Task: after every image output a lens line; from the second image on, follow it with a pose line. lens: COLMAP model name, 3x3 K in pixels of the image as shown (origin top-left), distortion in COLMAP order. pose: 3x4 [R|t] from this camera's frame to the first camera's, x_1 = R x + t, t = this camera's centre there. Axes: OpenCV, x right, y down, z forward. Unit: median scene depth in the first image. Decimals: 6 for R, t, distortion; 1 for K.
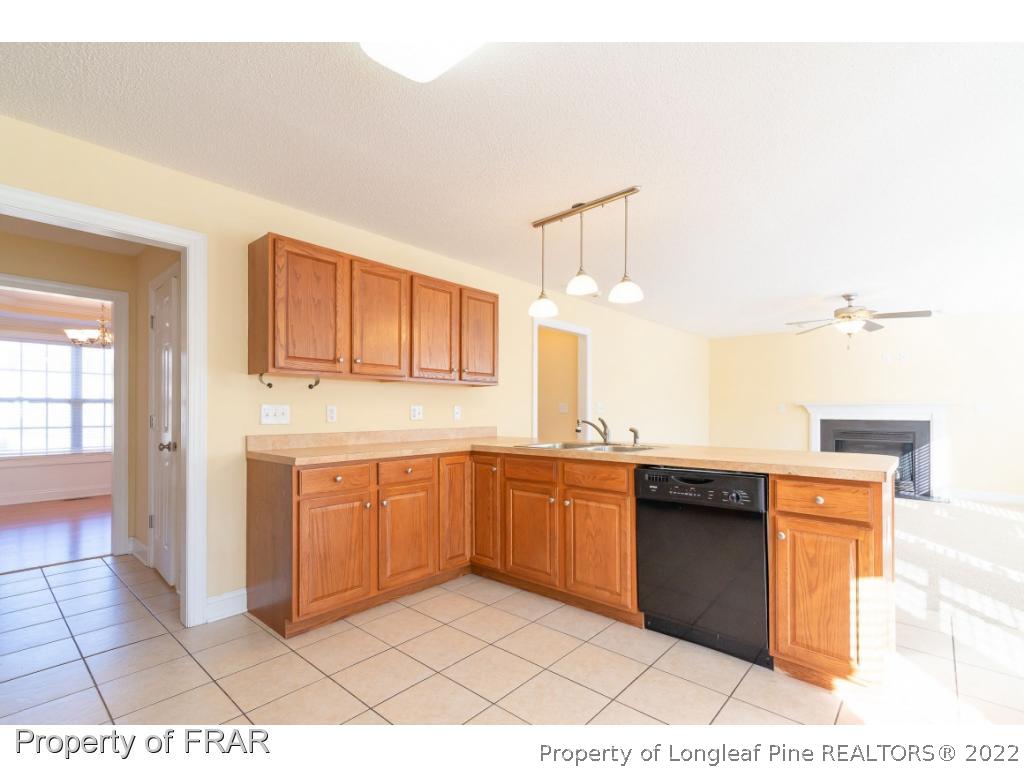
lens RADIAL K [[472.6, 0, 500.0], [0, 472.6, 407.1], [0, 0, 1]] dist [0.015543, -0.000093]
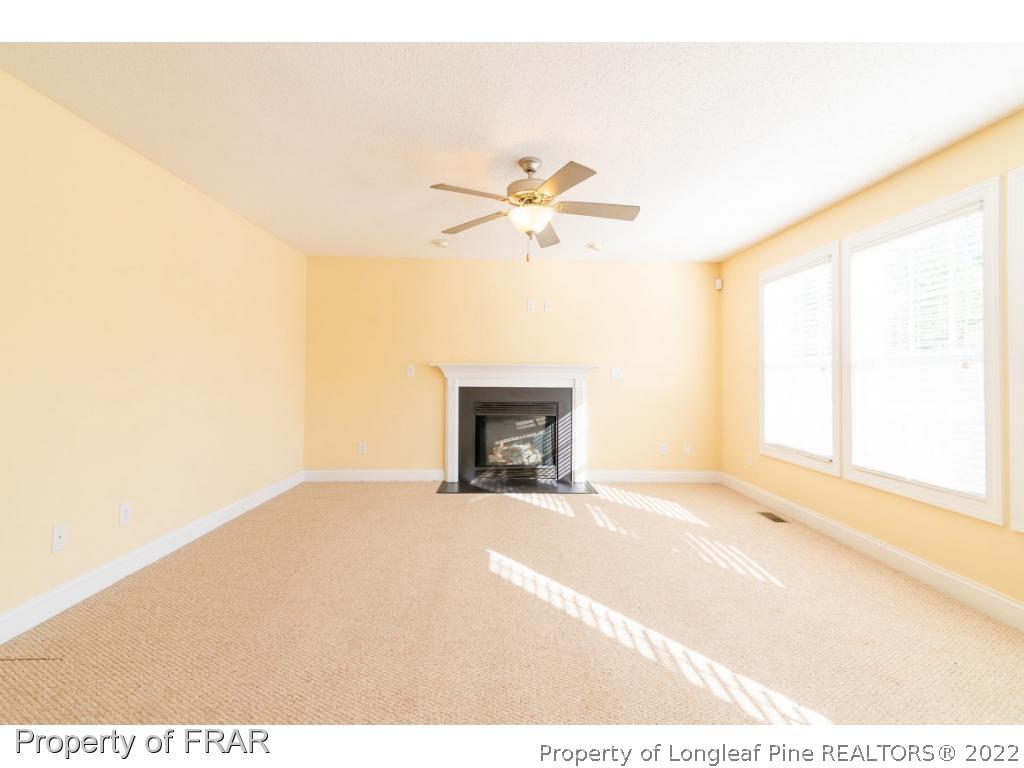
lens RADIAL K [[473.3, 0, 512.3], [0, 473.3, 362.8], [0, 0, 1]] dist [0.021803, -0.000222]
pose [[0.722595, 0.024290, 0.690844, 0.625727], [-0.012594, 0.999679, -0.021976, 0.011970], [-0.691156, 0.007179, 0.722669, 1.117047]]
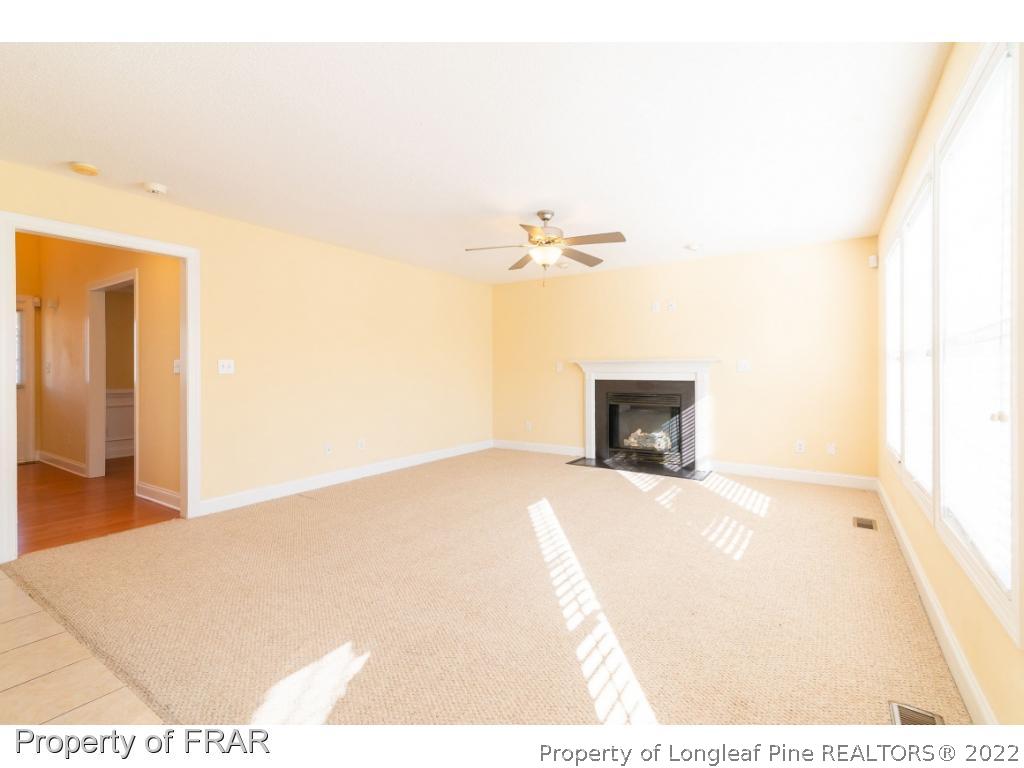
lens RADIAL K [[467.5, 0, 507.6], [0, 467.5, 370.9], [0, 0, 1]] dist [0.020262, 0.000082]
pose [[0.989502, -0.003296, 0.144483, 1.021574], [0.002015, 0.999957, 0.009011, 0.005882], [-0.144507, -0.008626, 0.989466, 0.518883]]
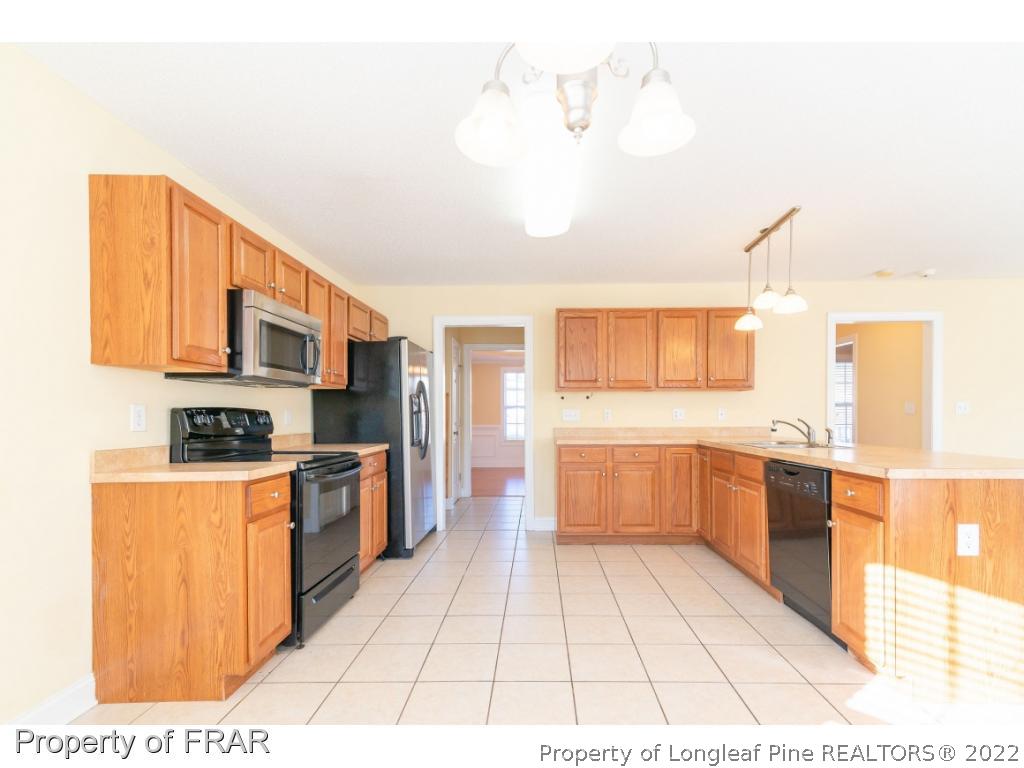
lens RADIAL K [[480.5, 0, 538.8], [0, 480.5, 413.2], [0, 0, 1]] dist [0.017729, 0.000053]
pose [[0.671644, -0.003104, -0.740868, 0.655060], [0.009432, 0.999946, 0.004360, -0.000119], [0.740814, -0.009916, 0.671637, -0.179465]]
